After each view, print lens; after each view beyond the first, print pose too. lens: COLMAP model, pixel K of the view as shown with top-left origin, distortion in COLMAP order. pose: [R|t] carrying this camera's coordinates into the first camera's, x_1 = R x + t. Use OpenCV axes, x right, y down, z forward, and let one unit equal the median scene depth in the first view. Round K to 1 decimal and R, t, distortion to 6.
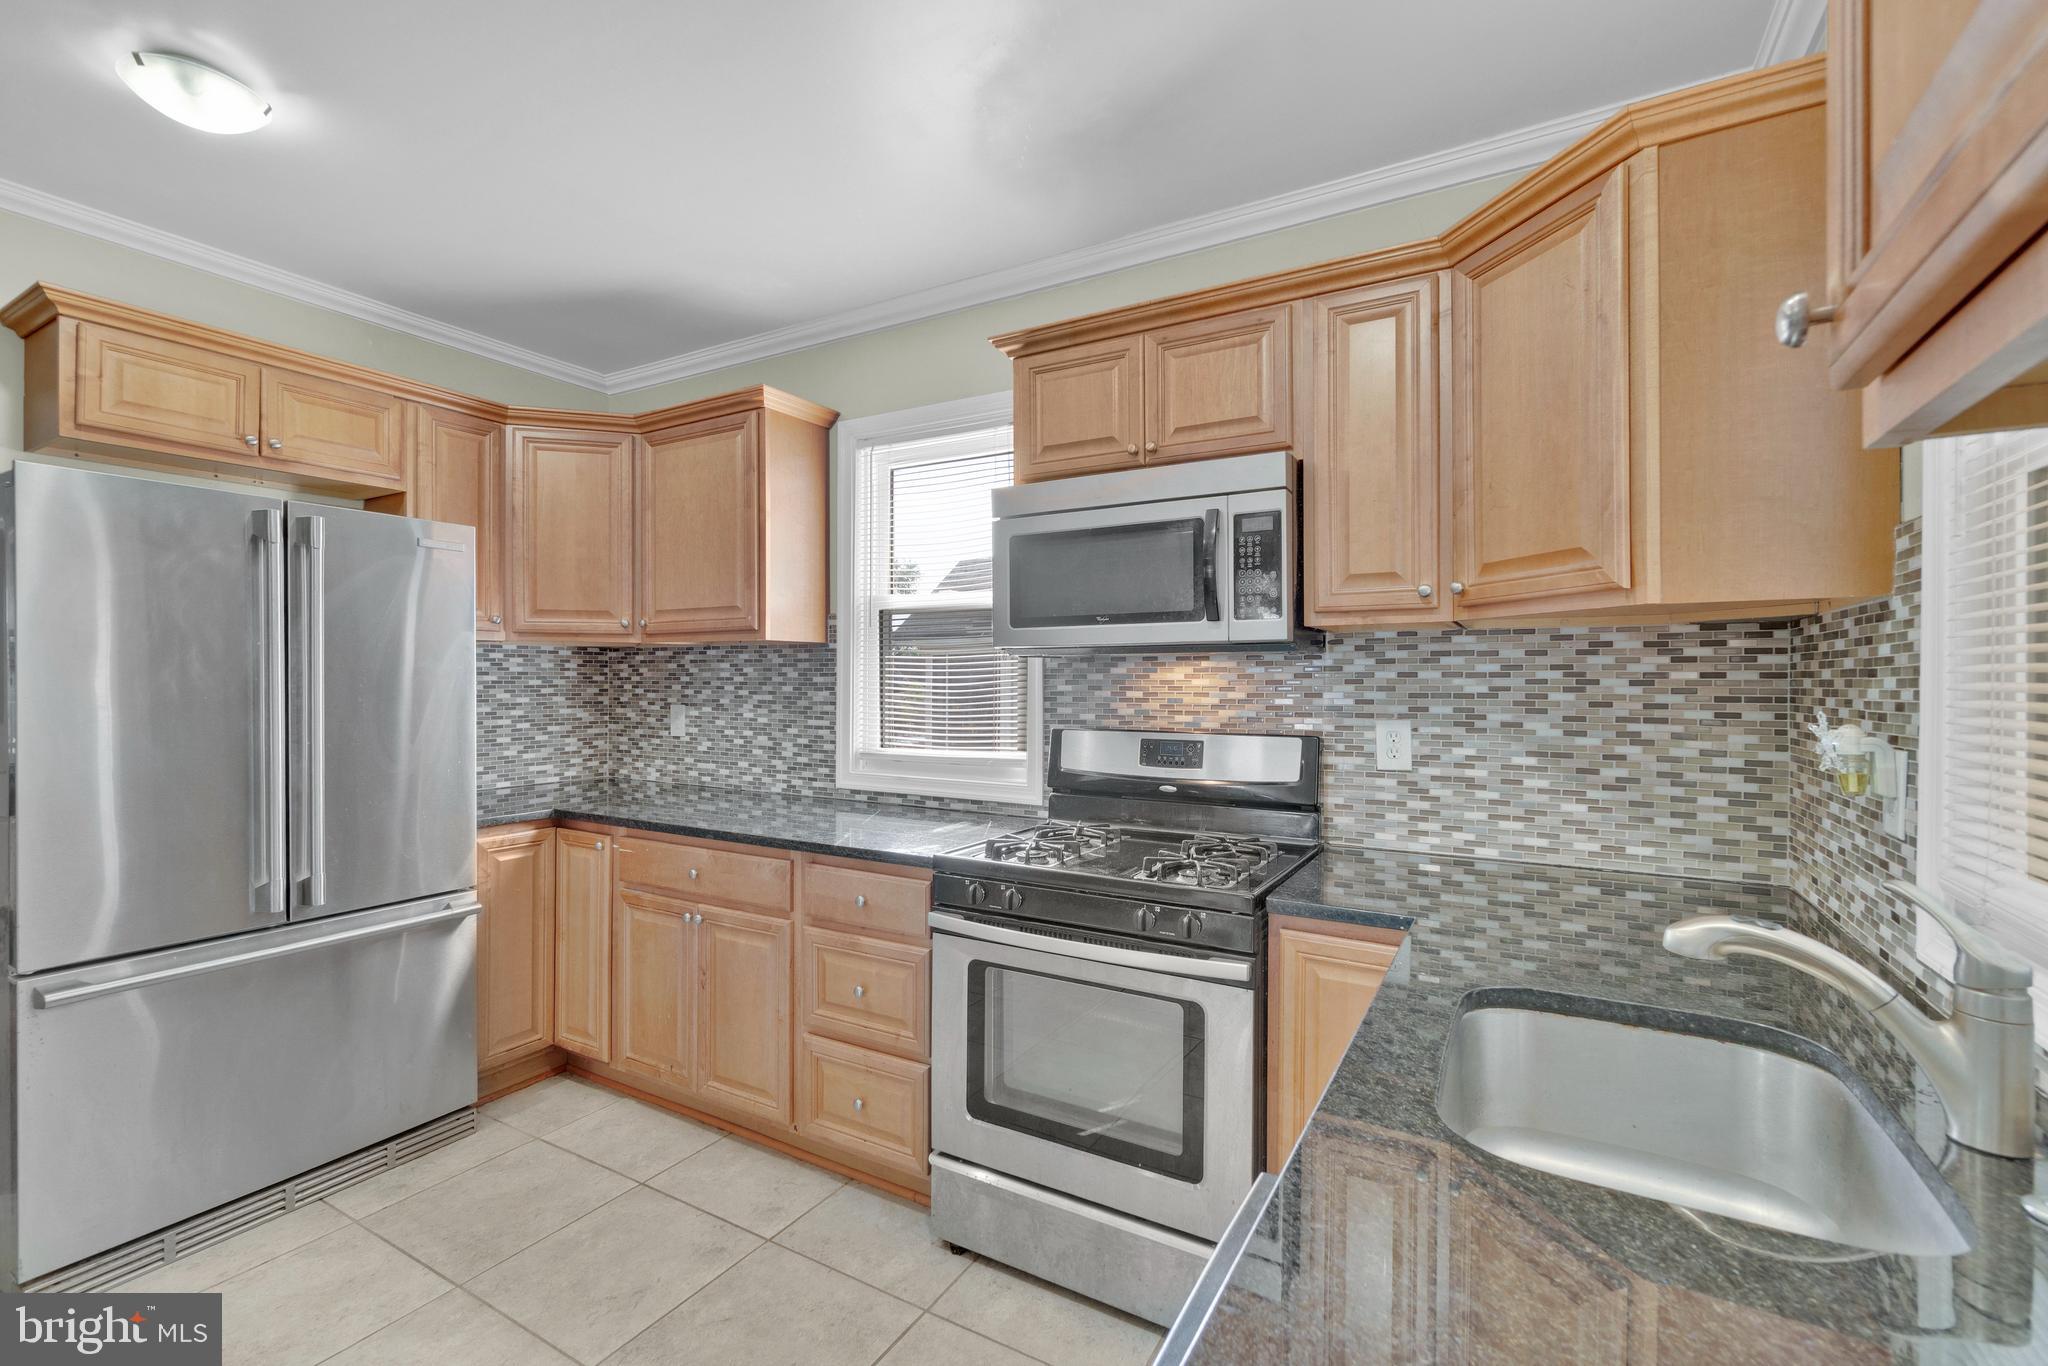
lens RADIAL K [[894.5, 0, 1038.5], [0, 894.5, 680.6], [0, 0, 1]] dist [-0.000009, -0.000021]
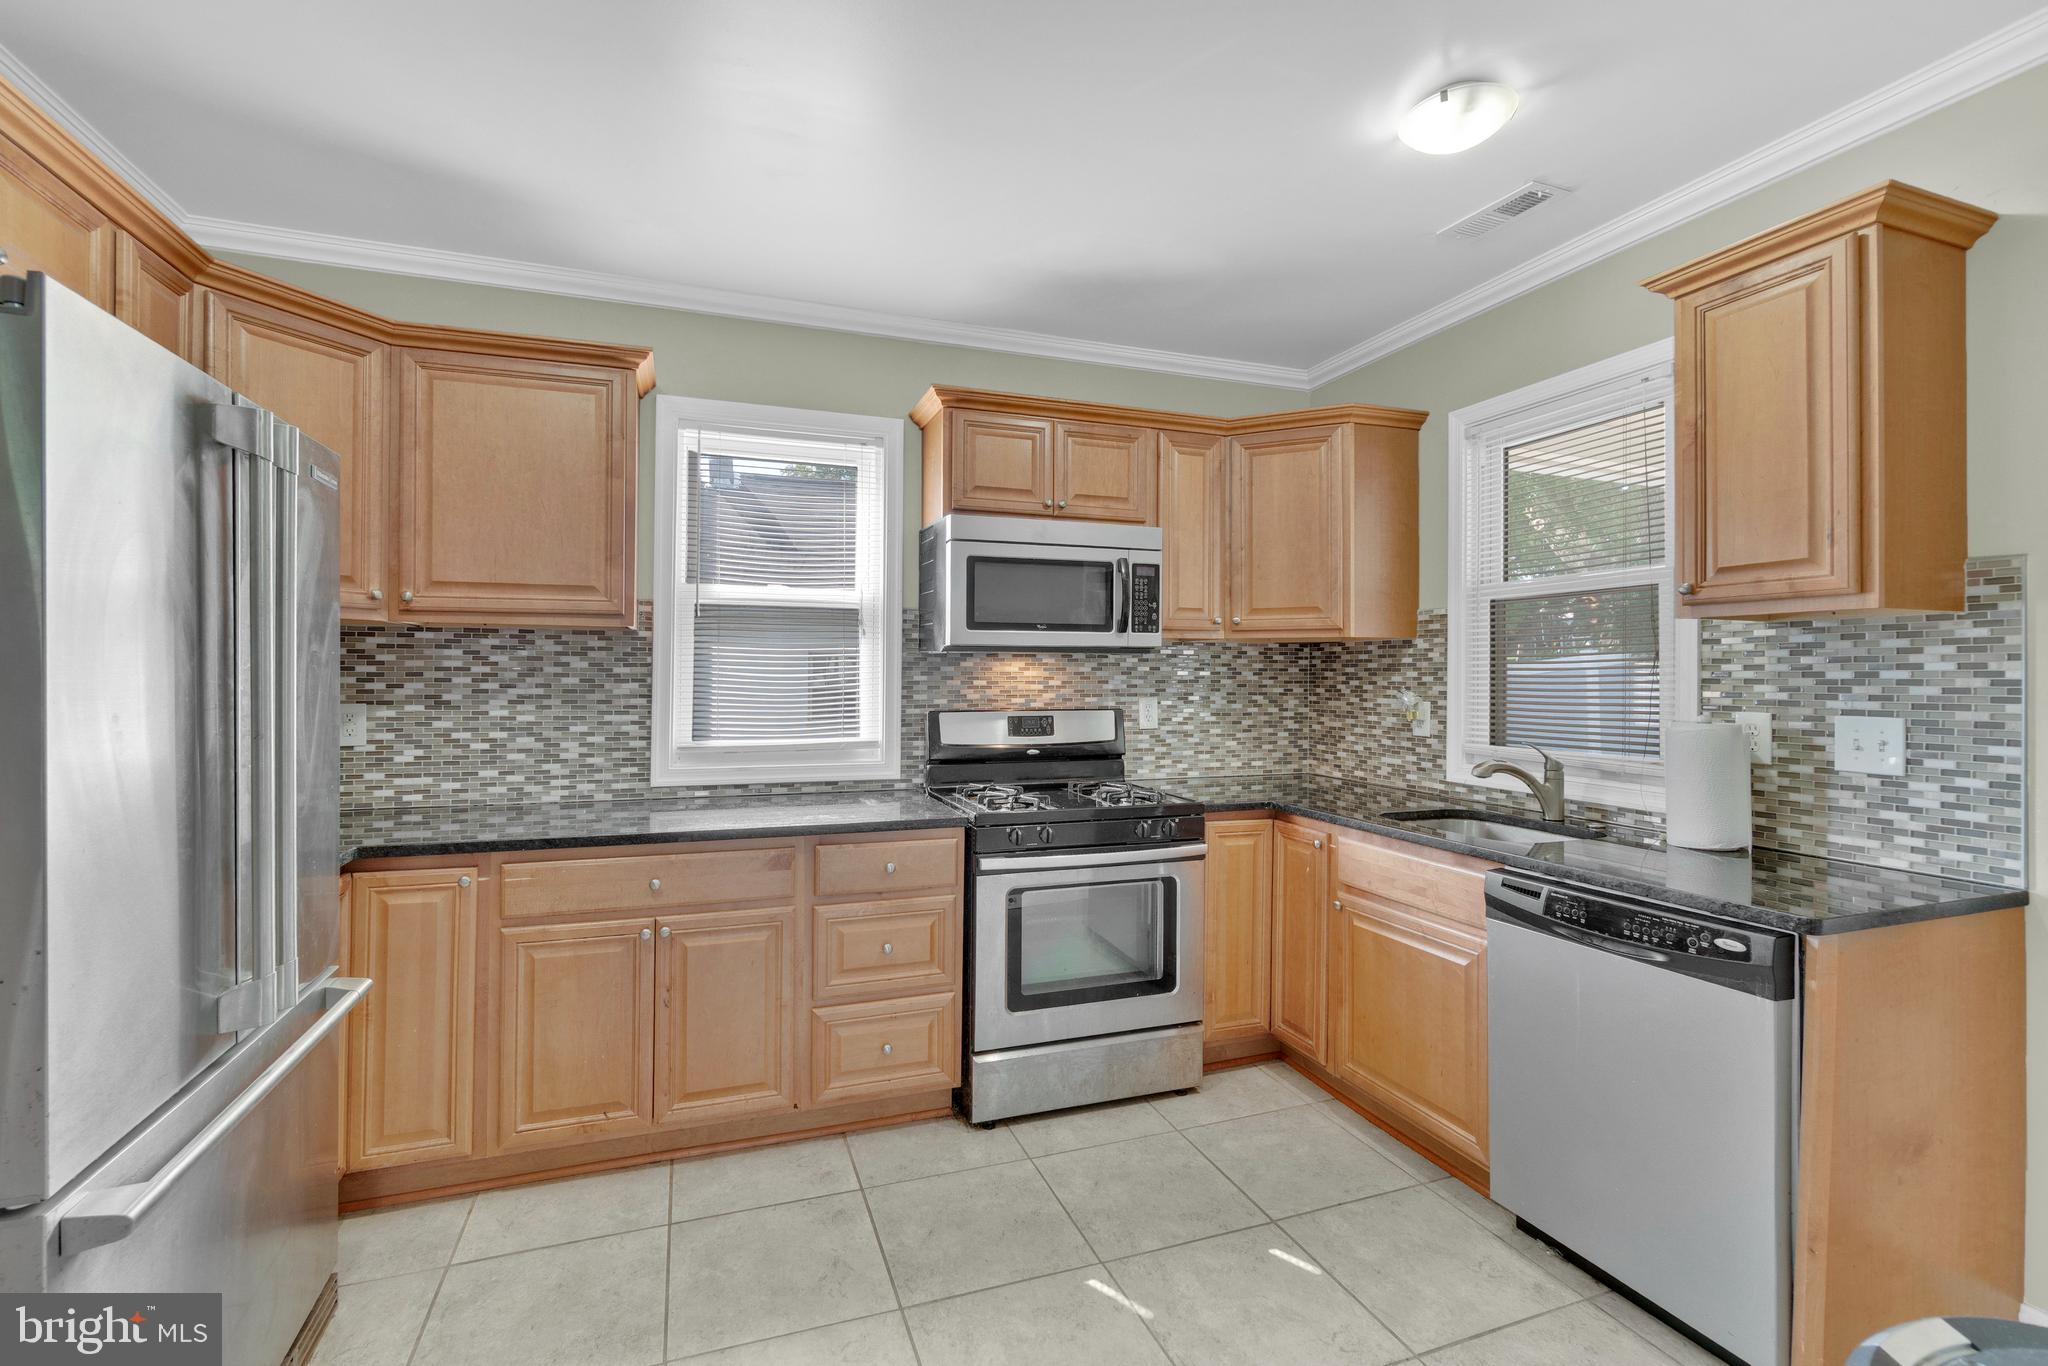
lens RADIAL K [[894.5, 0, 1027.9], [0, 894.5, 670.7], [0, 0, 1]] dist [-0.000009, -0.000021]
pose [[0.644177, 0.000856, 0.764876, -0.747715], [-0.002816, 0.999995, 0.001253, -0.003395], [-0.764871, -0.002961, 0.644176, 0.111392]]
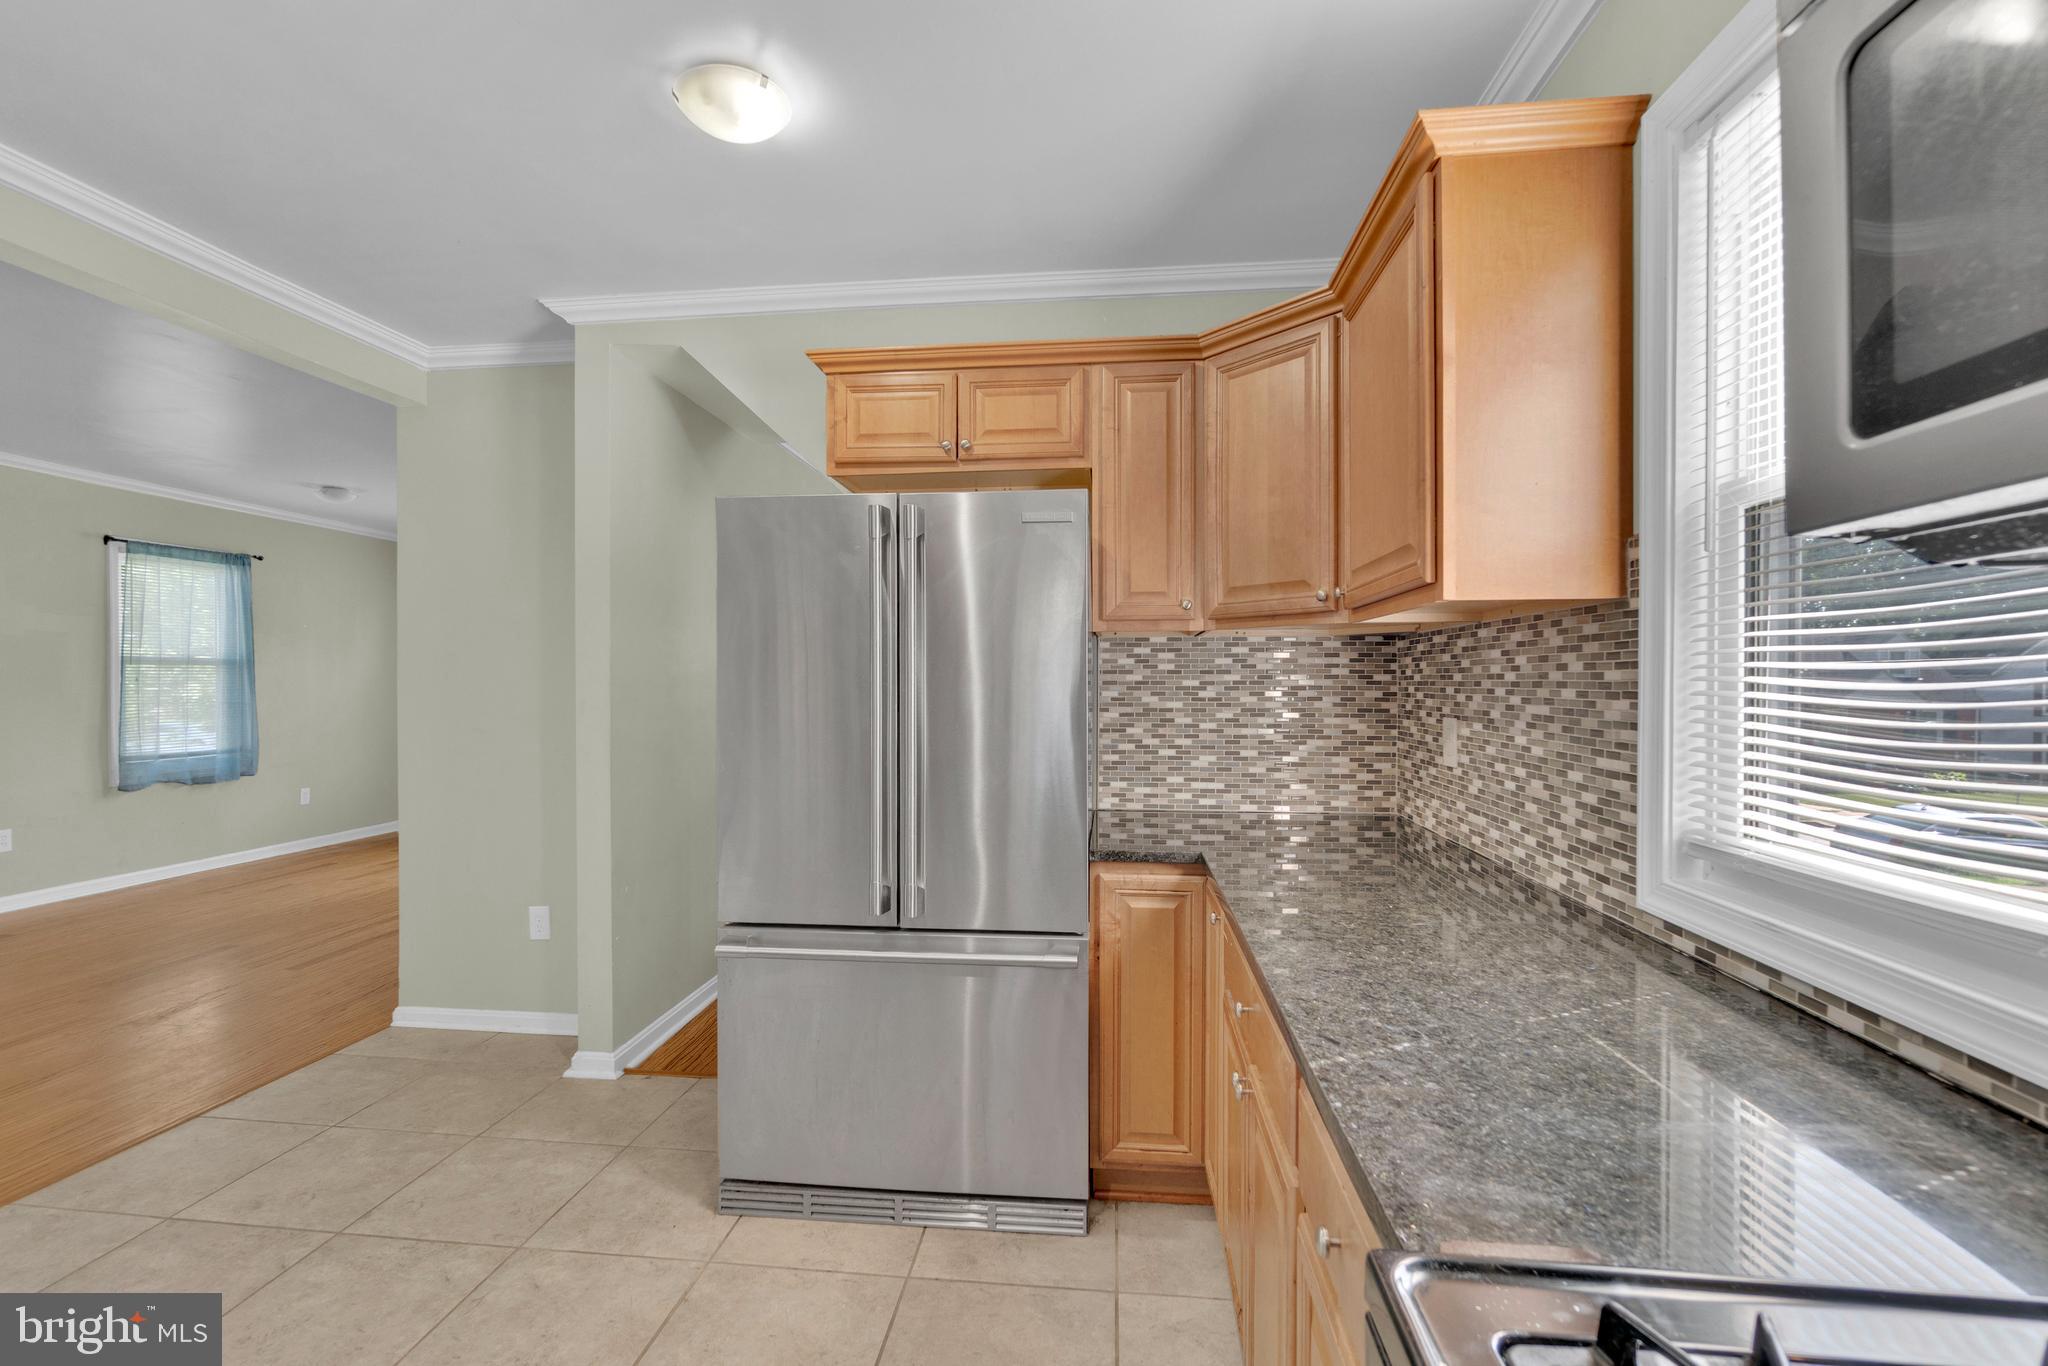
lens RADIAL K [[894.5, 0, 1019.4], [0, 894.5, 685.3], [0, 0, 1]] dist [-0.000009, -0.000021]
pose [[0.388934, 0.001948, -0.921264, 0.083533], [-0.002017, 0.999997, 0.001263, 0.004537], [0.921263, 0.001367, 0.388937, 0.571569]]
